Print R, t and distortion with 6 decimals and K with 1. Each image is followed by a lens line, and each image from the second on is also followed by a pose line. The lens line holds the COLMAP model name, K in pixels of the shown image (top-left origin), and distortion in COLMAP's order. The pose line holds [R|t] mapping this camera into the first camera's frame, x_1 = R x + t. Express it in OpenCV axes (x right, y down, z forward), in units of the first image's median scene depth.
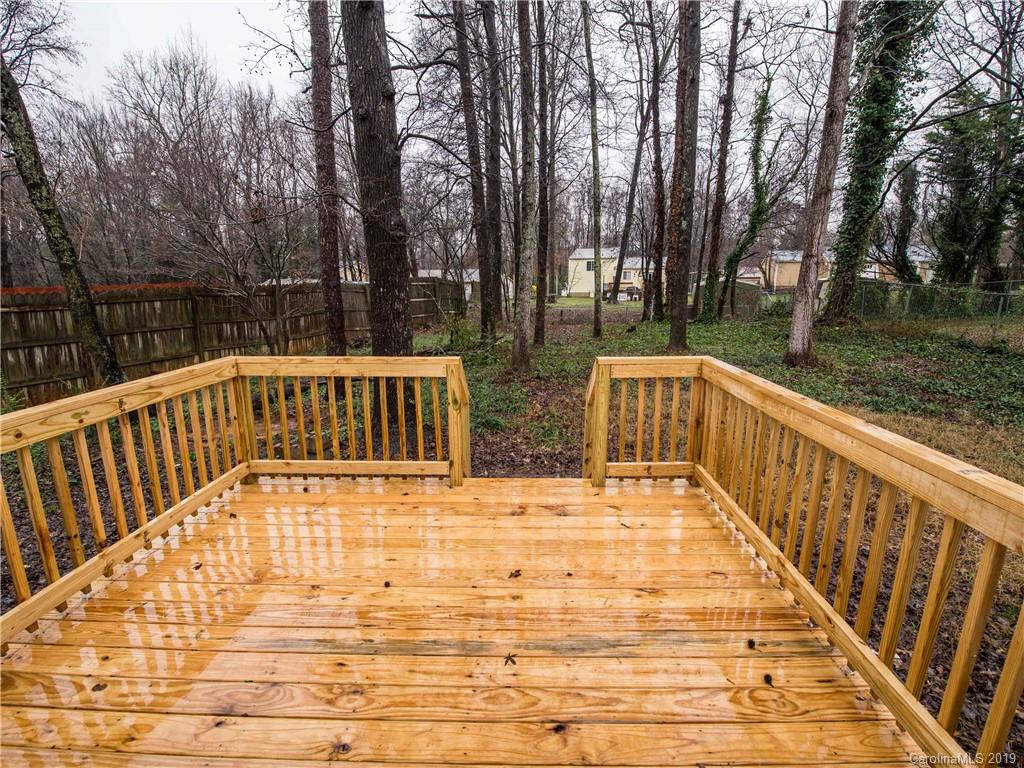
lens RADIAL K [[473.6, 0, 508.9], [0, 473.6, 383.0], [0, 0, 1]] dist [-0.003466, -0.000386]
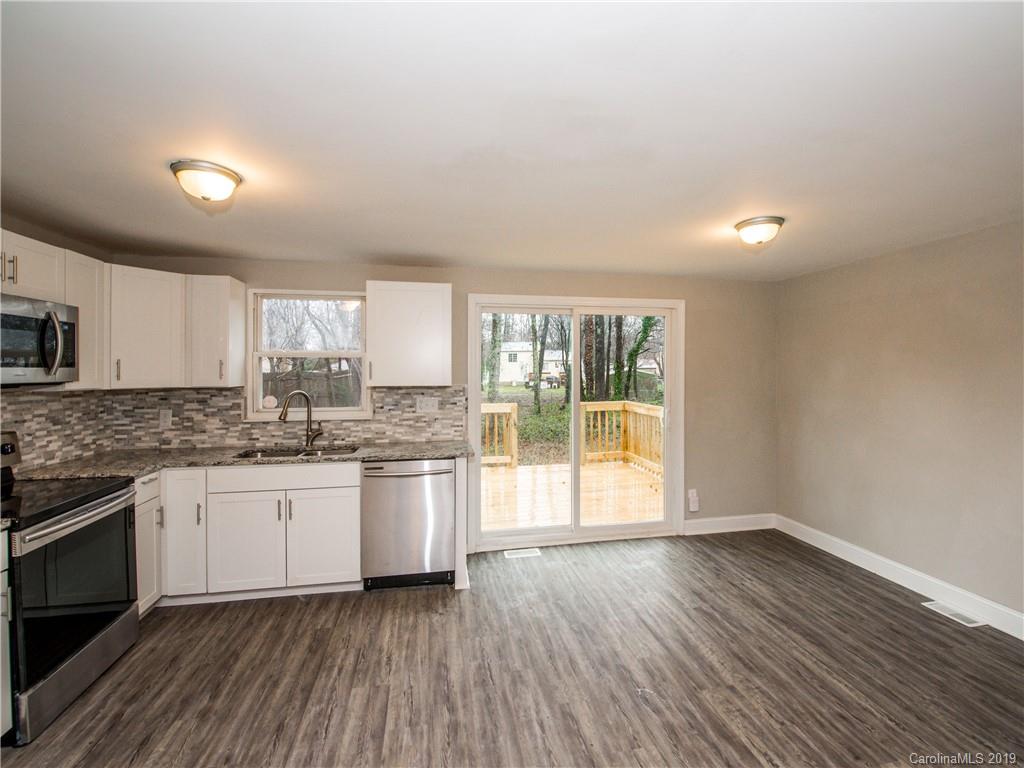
lens RADIAL K [[485.8, 0, 520.9], [0, 485.8, 364.7], [0, 0, 1]] dist [-0.012322, -0.002506]
pose [[0.979350, -0.000703, 0.202172, -0.072564], [0.046252, 0.974253, -0.220663, 0.035842], [-0.196811, 0.225457, 0.954167, -0.153733]]
